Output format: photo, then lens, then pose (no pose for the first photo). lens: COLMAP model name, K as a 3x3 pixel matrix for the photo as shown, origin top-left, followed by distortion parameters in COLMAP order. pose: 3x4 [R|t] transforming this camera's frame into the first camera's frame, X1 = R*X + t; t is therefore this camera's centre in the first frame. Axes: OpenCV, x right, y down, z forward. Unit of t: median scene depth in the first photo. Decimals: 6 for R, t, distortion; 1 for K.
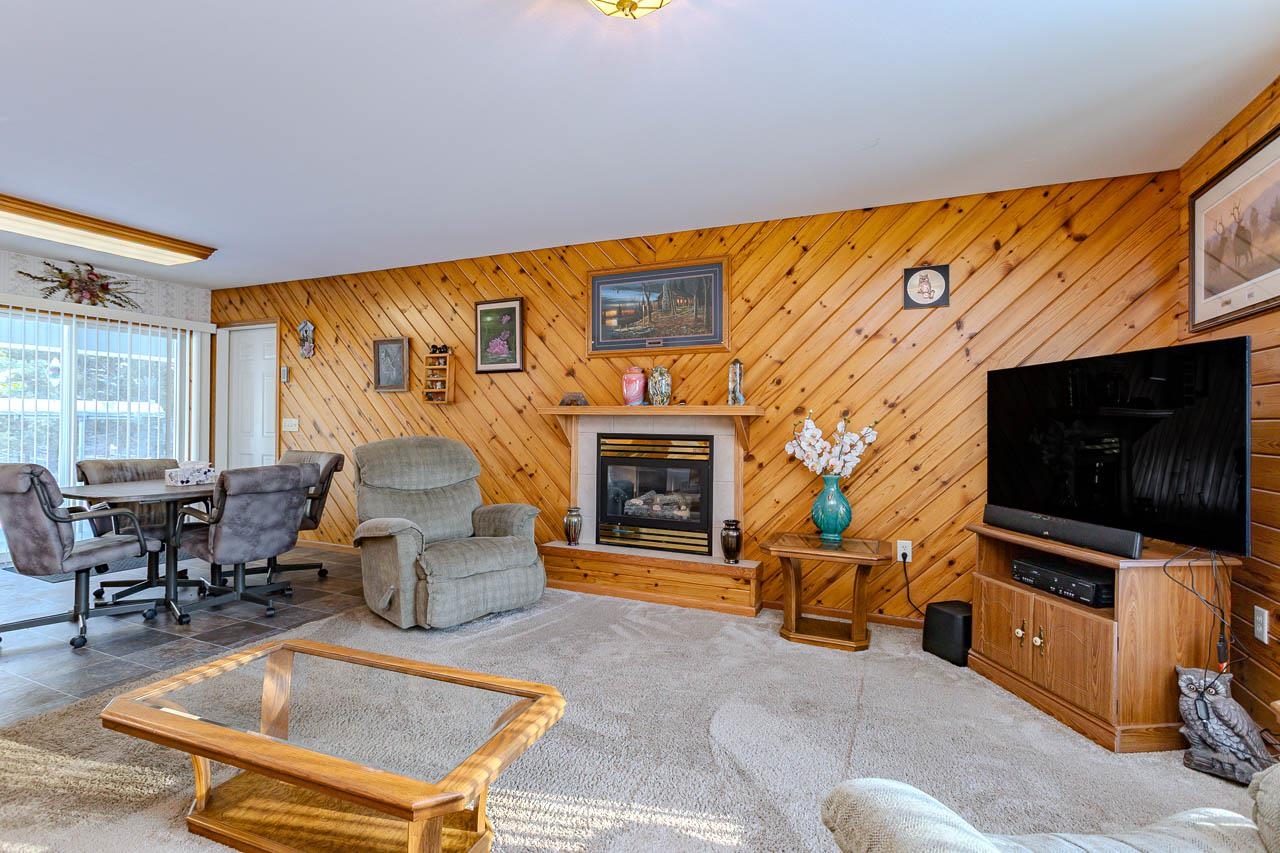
lens RADIAL K [[601.8, 0, 628.2], [0, 601.8, 427.3], [0, 0, 1]] dist [0.002475, 0.001341]
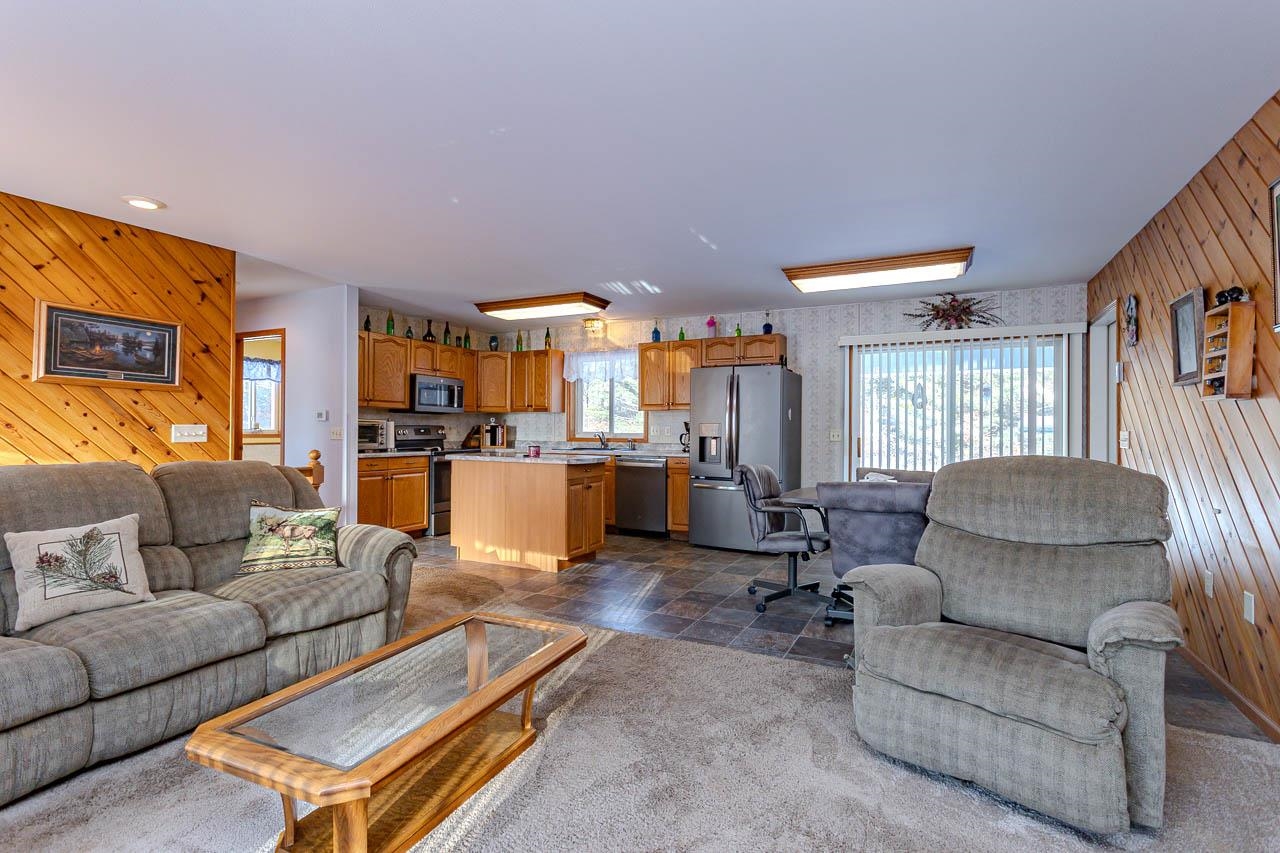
lens RADIAL K [[601.8, 0, 647.9], [0, 601.8, 428.4], [0, 0, 1]] dist [0.002475, 0.001341]
pose [[-0.027237, -0.013547, -0.999537, 0.221414], [-0.011144, 0.999850, -0.013248, -0.001090], [0.999567, 0.010778, -0.027384, 0.477163]]
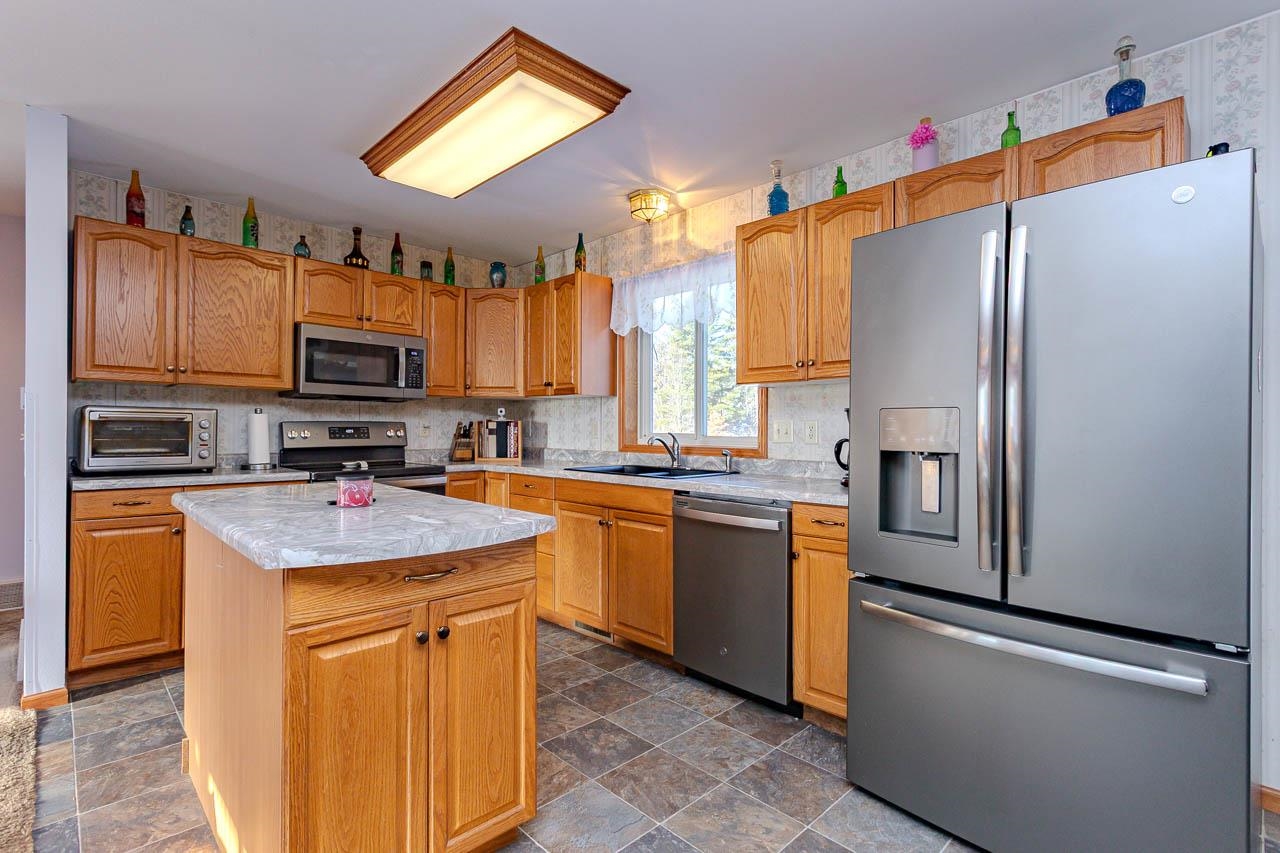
lens RADIAL K [[601.8, 0, 640.7], [0, 601.8, 425.0], [0, 0, 1]] dist [0.002475, 0.001341]
pose [[-0.364332, -0.017448, -0.931106, -0.552045], [-0.013522, 0.999818, -0.013444, -0.010272], [0.931171, 0.007693, -0.364502, 0.543029]]
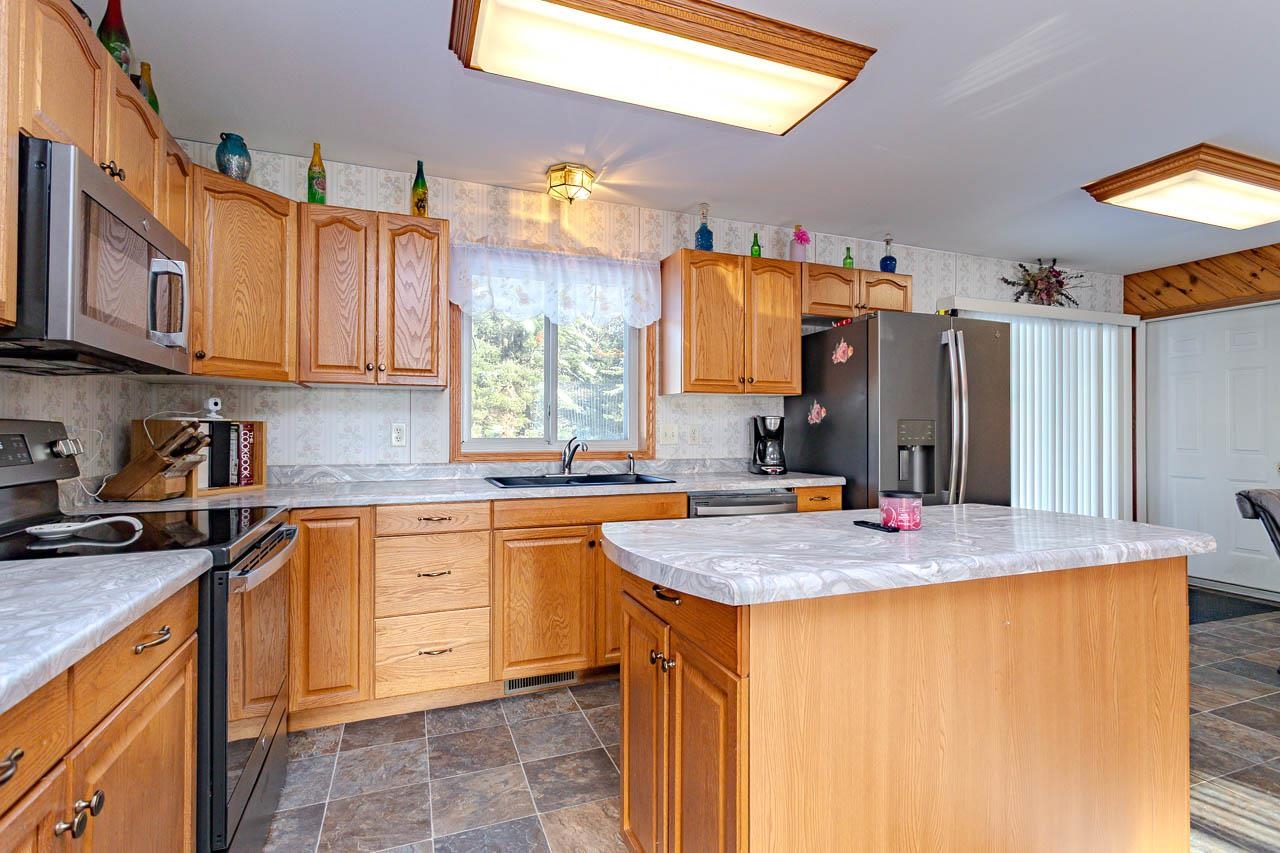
lens RADIAL K [[601.8, 0, 643.4], [0, 601.8, 426.3], [0, 0, 1]] dist [0.002475, 0.001341]
pose [[0.714215, -0.015386, -0.699757, -0.705995], [0.003496, 0.999824, -0.018416, -0.010481], [0.699918, 0.010707, 0.714143, -0.055998]]
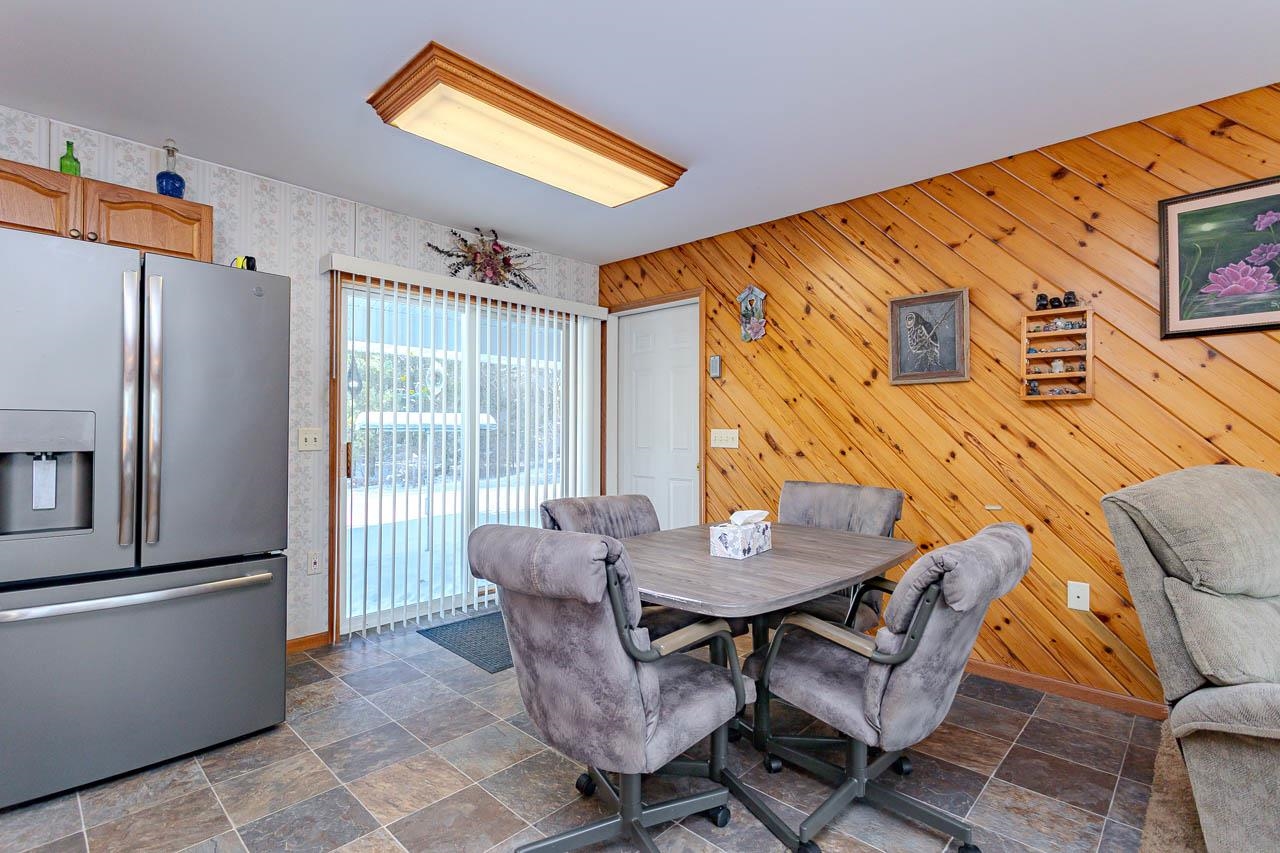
lens RADIAL K [[601.8, 0, 634.9], [0, 601.8, 425.8], [0, 0, 1]] dist [0.002475, 0.001341]
pose [[0.944475, -0.011783, -0.328372, -0.473246], [0.007340, 0.999864, -0.014766, -0.009575], [0.328502, 0.011536, 0.944433, 0.335512]]
